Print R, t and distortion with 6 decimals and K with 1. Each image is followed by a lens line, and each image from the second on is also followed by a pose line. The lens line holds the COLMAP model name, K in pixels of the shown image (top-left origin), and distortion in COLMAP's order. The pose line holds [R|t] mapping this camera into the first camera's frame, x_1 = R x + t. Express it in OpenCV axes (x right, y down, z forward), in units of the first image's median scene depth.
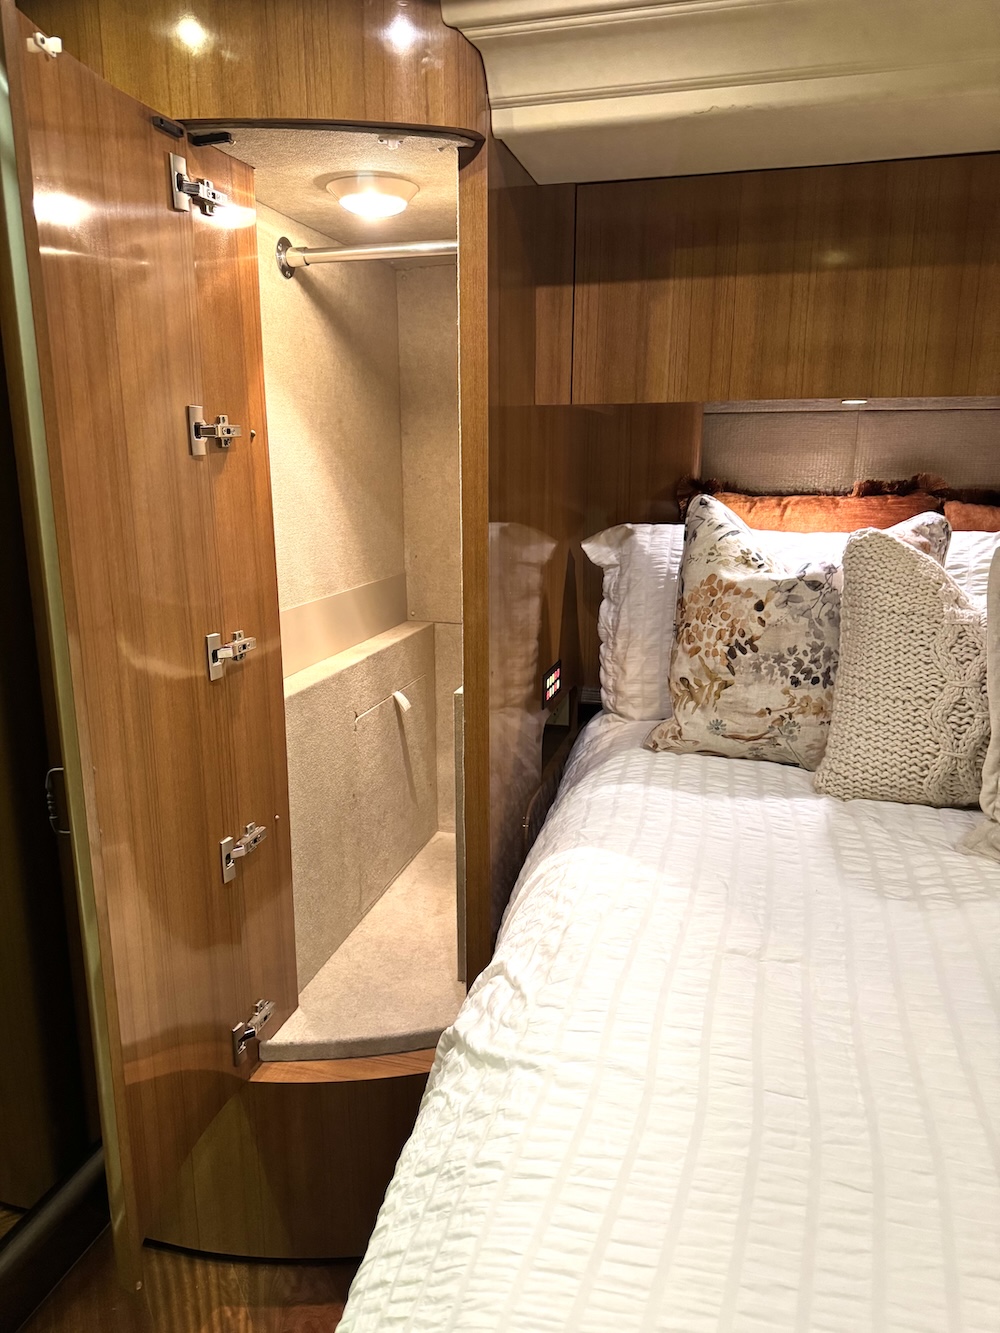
lens RADIAL K [[935.1, 0, 496.4], [0, 935.1, 672.3], [0, 0, 1]] dist [0.045536, -0.063587]
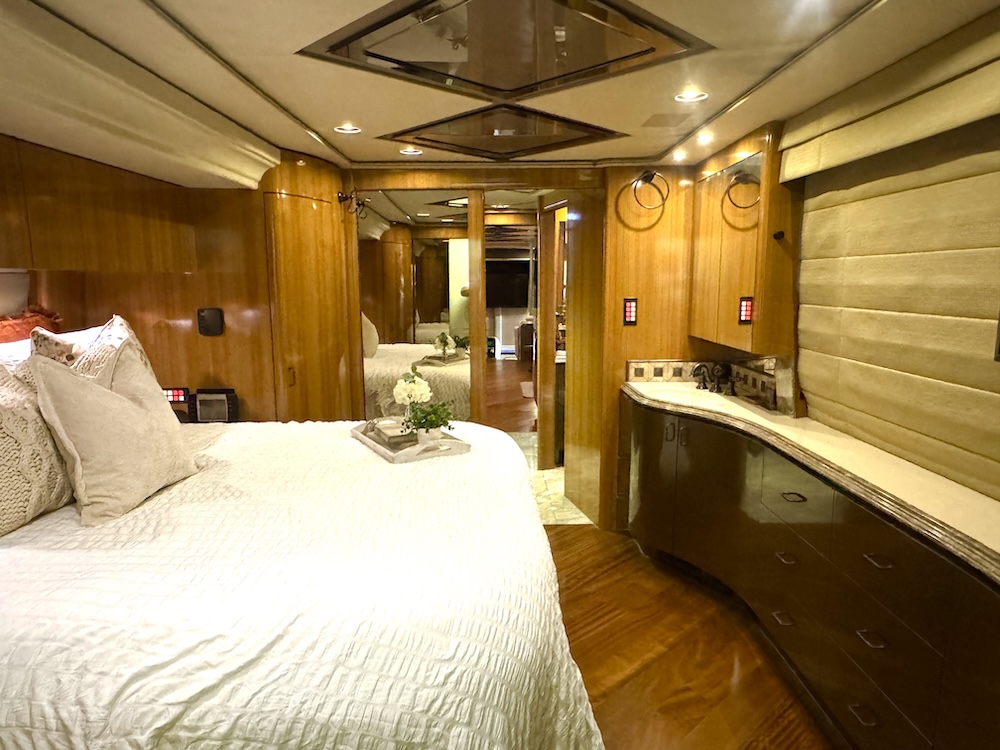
lens RADIAL K [[647.0, 0, 499.6], [0, 647.0, 388.0], [0, 0, 1]] dist [0.002776, 0.004922]
pose [[-0.271662, -0.157269, 0.949456, -0.664591], [0.222516, 0.949561, 0.220954, -0.123257], [-0.936315, 0.271294, -0.222965, 0.399385]]
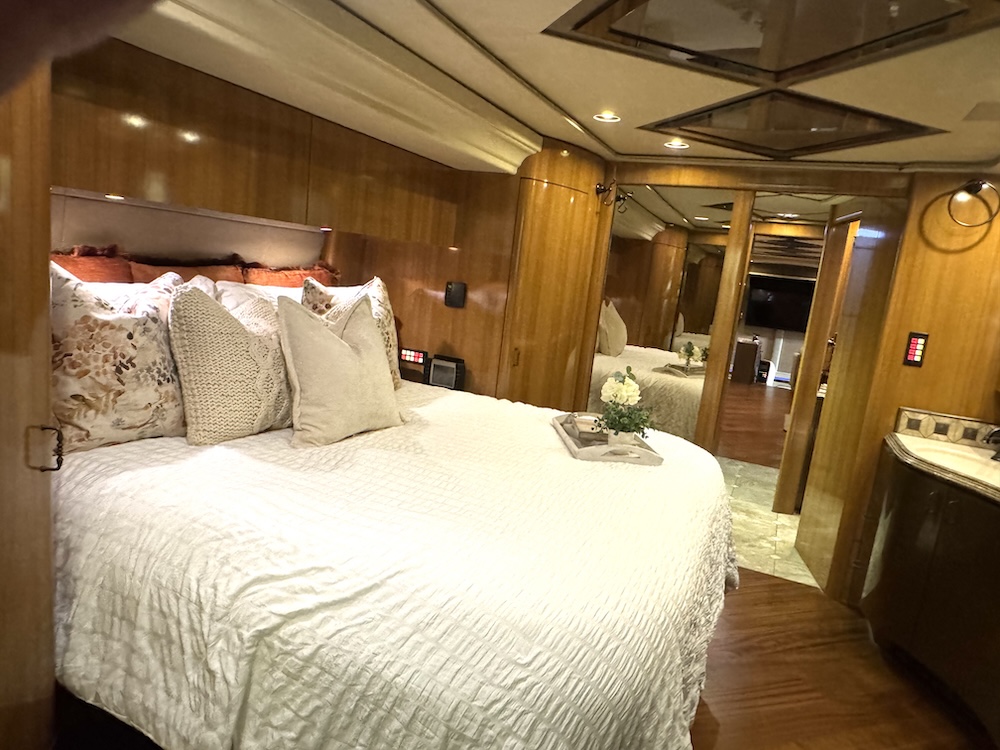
lens RADIAL K [[647.0, 0, 499.6], [0, 647.0, 388.0], [0, 0, 1]] dist [0.002776, 0.004922]
pose [[0.159001, -0.161537, 0.973974, -0.623671], [0.111325, 0.983165, 0.144888, -0.072943], [-0.980982, 0.085390, 0.174307, 0.262464]]
